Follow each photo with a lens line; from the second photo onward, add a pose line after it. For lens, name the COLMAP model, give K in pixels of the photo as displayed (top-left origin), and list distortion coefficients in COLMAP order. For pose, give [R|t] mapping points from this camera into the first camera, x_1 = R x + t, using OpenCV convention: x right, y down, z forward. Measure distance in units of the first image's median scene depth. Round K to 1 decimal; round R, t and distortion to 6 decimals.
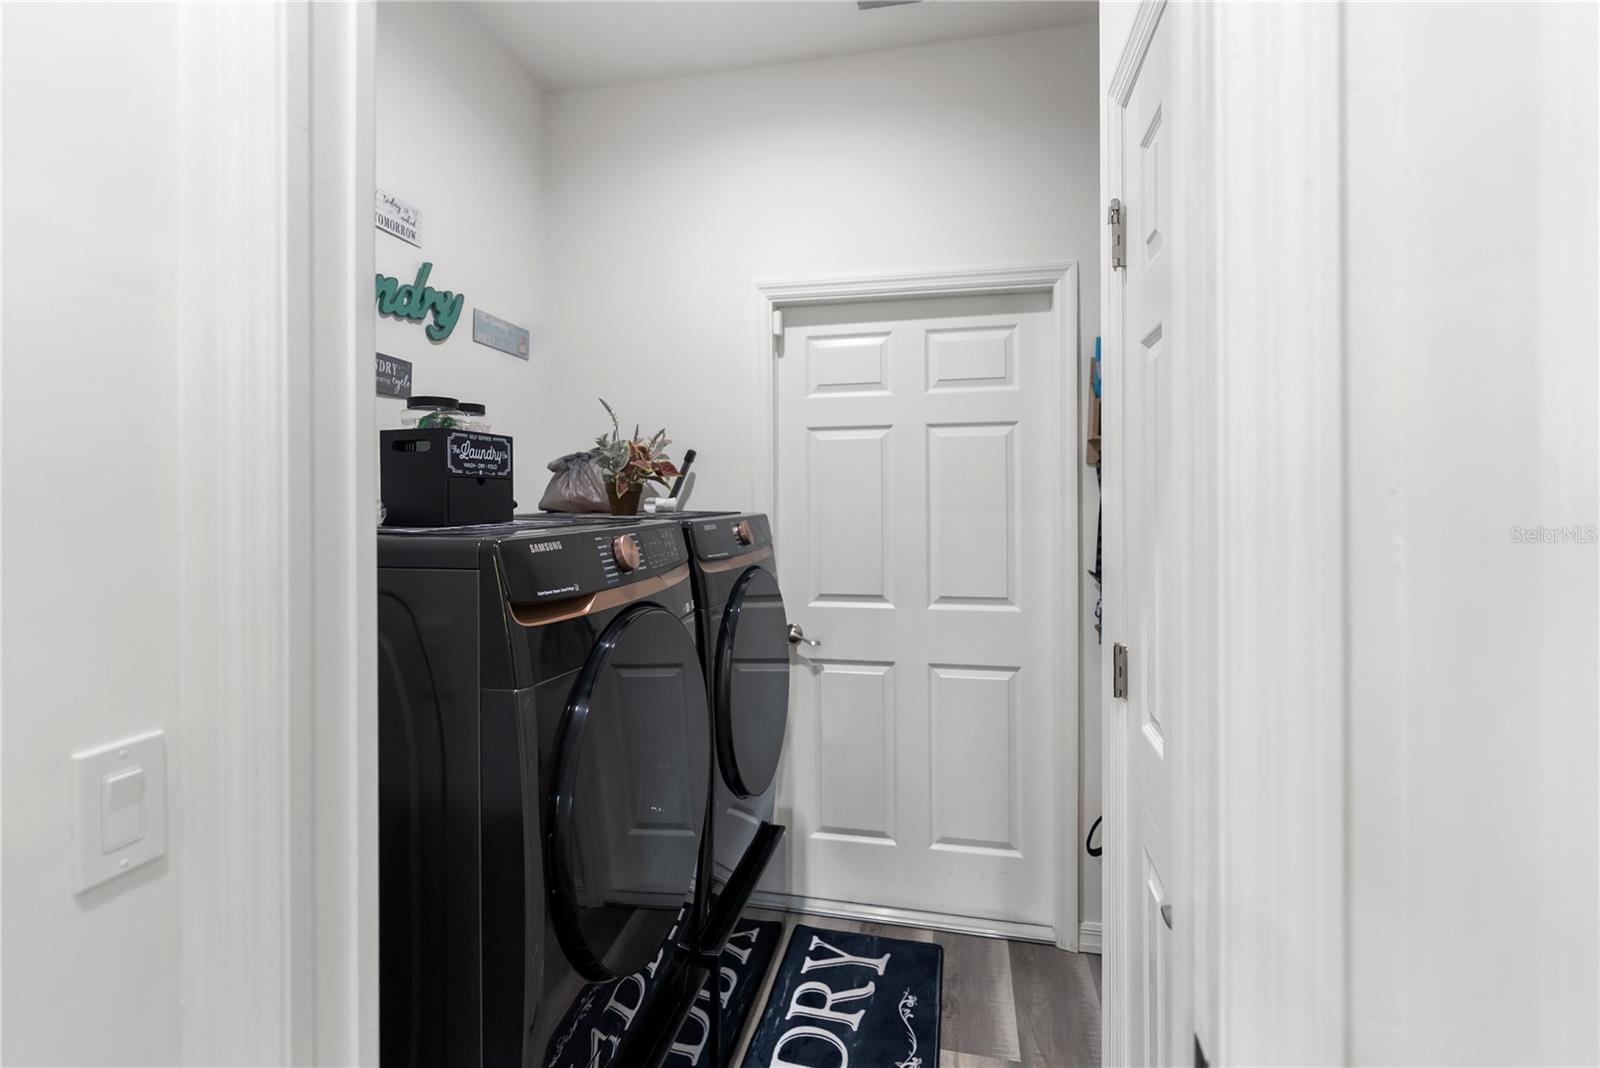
lens RADIAL K [[747.8, 0, 790.9], [0, 747.8, 499.1], [0, 0, 1]] dist [-0.005846, 0.001538]
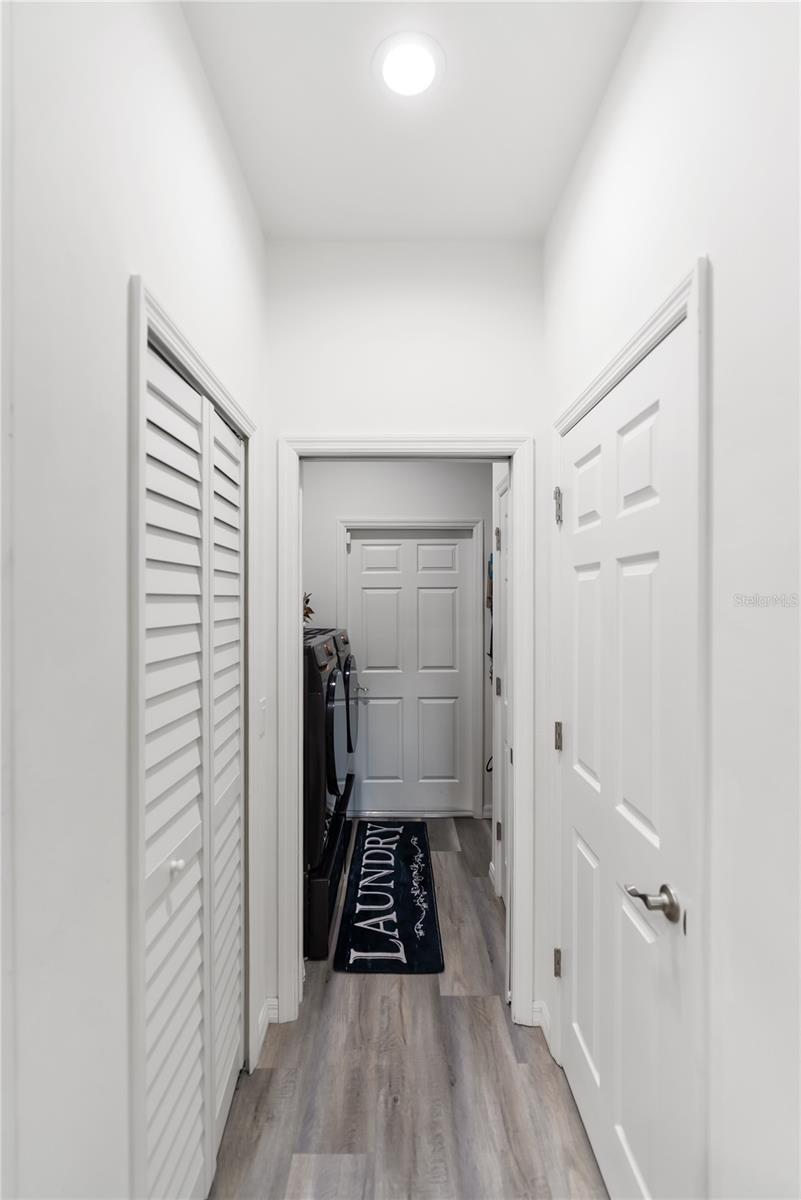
lens RADIAL K [[560.8, 0, 399.9], [0, 560.8, 601.5], [0, 0, 1]] dist [-0.005846, 0.001538]
pose [[0.973454, 0.005999, 0.228805, -0.259913], [-0.004569, 0.999967, -0.006778, -0.051682], [-0.228838, 0.005553, 0.973449, -0.622410]]
